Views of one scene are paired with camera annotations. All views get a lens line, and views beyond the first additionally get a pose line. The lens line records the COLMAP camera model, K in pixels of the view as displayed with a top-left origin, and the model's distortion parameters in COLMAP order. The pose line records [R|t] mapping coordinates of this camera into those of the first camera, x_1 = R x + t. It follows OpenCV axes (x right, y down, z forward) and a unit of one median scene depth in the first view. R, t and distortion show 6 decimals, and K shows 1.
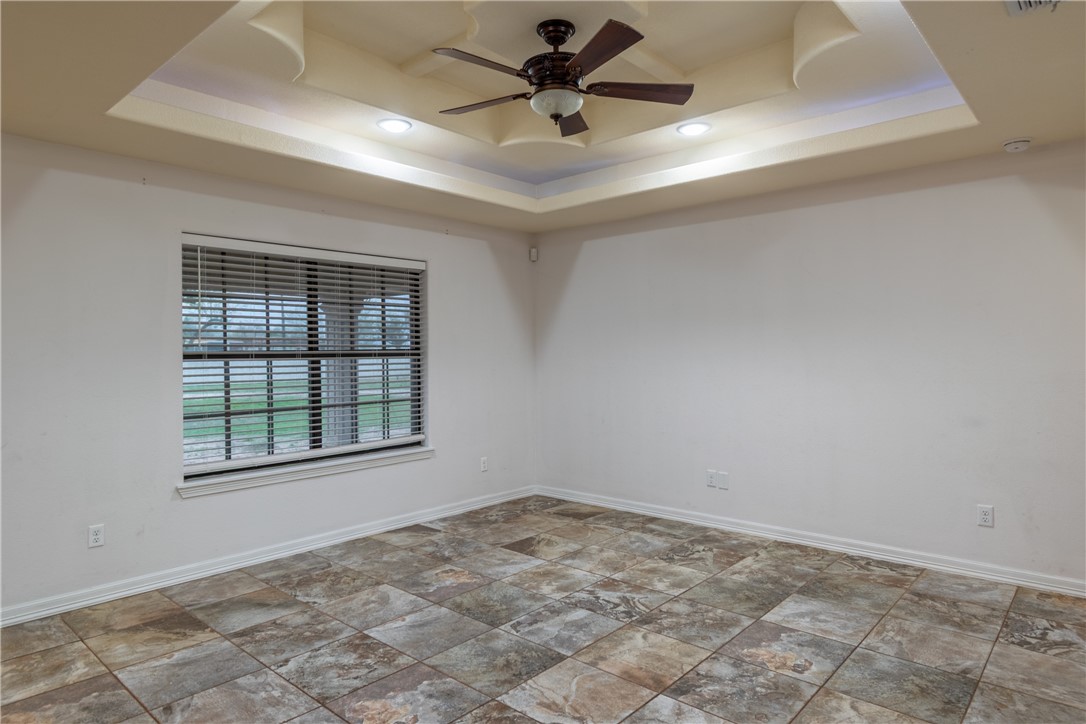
lens RADIAL K [[655.2, 0, 539.5], [0, 655.2, 352.3], [0, 0, 1]] dist [-0.000160, -0.000315]
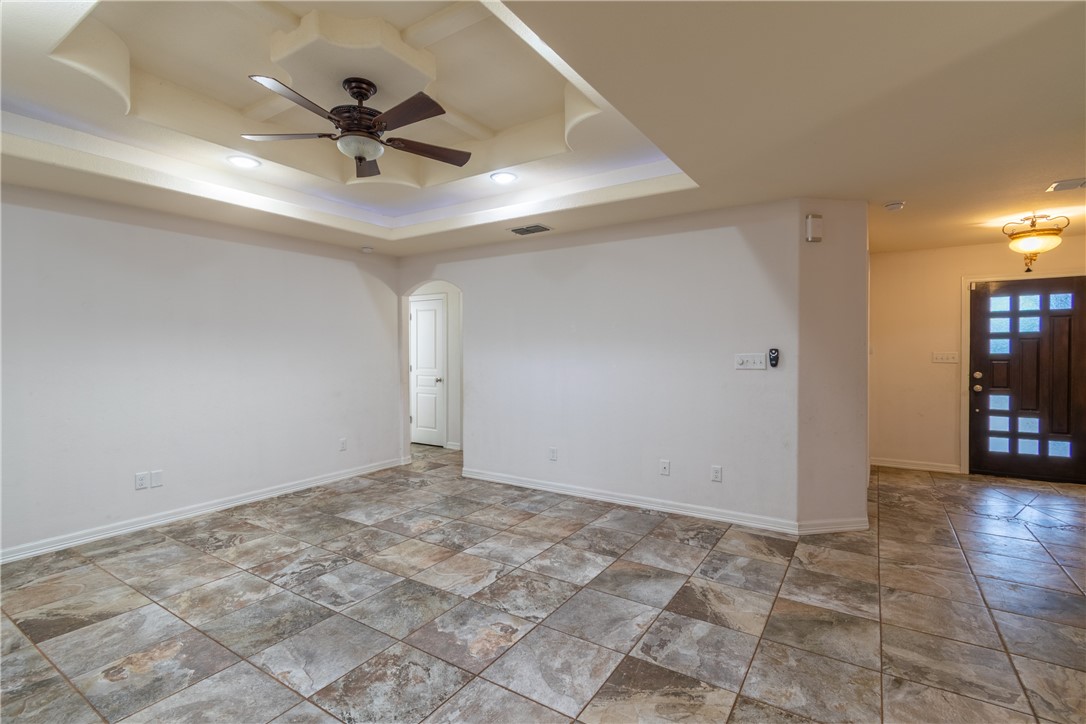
lens RADIAL K [[485.4, 0, 538.8], [0, 485.4, 363.5], [0, 0, 1]] dist [-0.002229, 0.000785]
pose [[-0.138090, -0.017694, 0.990262, -0.775989], [0.008571, 0.999782, 0.019059, 0.002787], [-0.990383, 0.011120, -0.137908, 0.685619]]
